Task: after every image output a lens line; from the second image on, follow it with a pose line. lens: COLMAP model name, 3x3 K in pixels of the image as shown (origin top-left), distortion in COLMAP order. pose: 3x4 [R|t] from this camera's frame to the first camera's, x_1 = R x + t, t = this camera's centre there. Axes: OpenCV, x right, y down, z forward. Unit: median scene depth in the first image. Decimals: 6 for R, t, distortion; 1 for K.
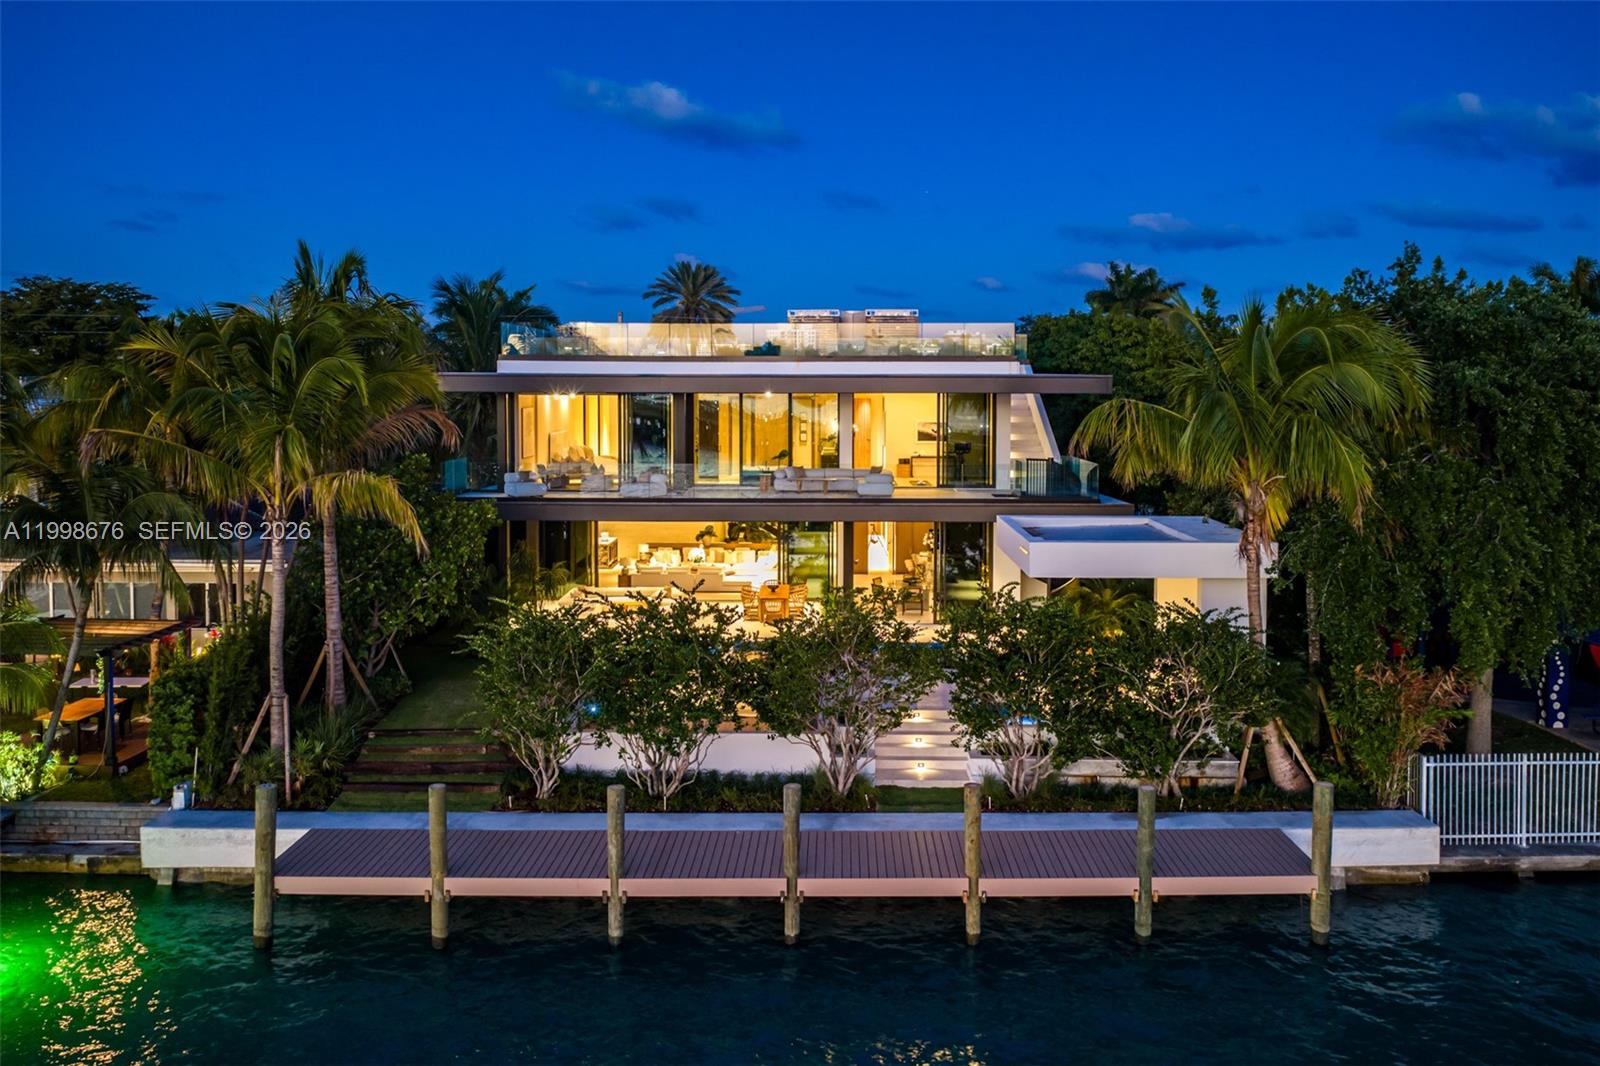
lens RADIAL K [[1336.9, 0, 800.0], [0, 1336.9, 533.0], [0, 0, 1]] dist [0.020876, -0.010475]
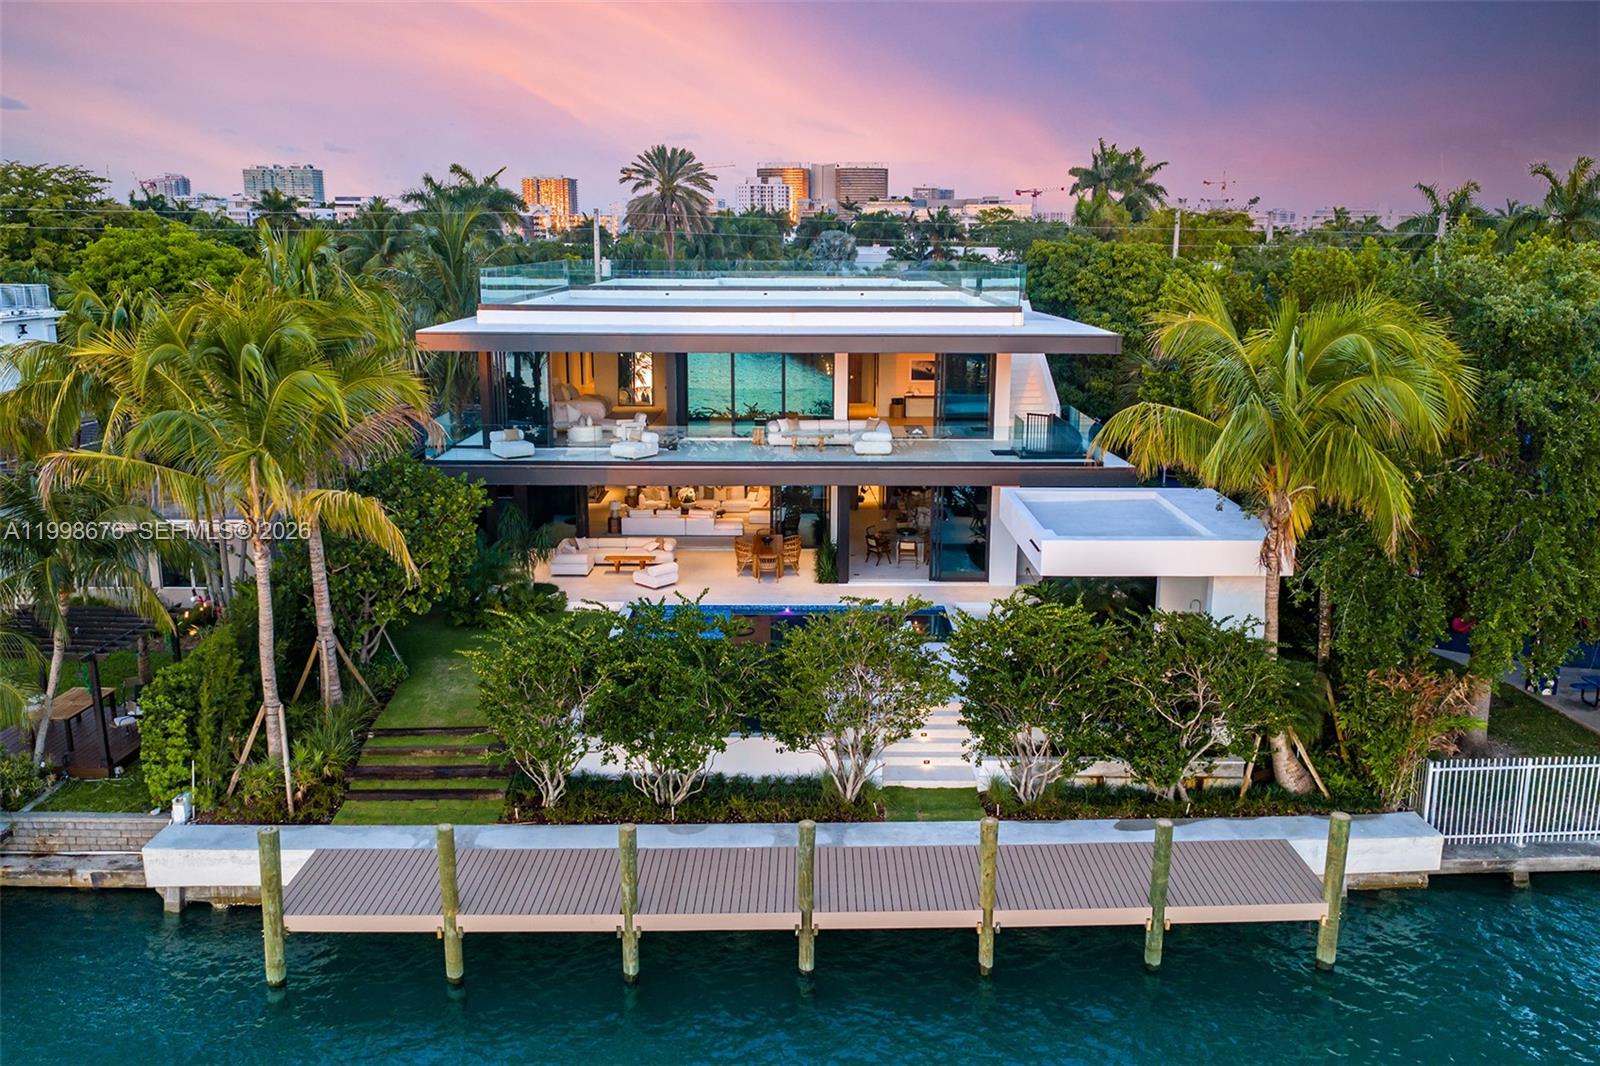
lens RADIAL K [[1287.8, 0, 803.2], [0, 1287.8, 618.0], [0, 0, 1]] dist [0.016066, -0.003713]
pose [[0.999712, -0.006708, 0.023062, -0.024820], [0.002622, 0.984950, 0.172821, -0.105316], [-0.023874, -0.172710, 0.984683, 0.078181]]
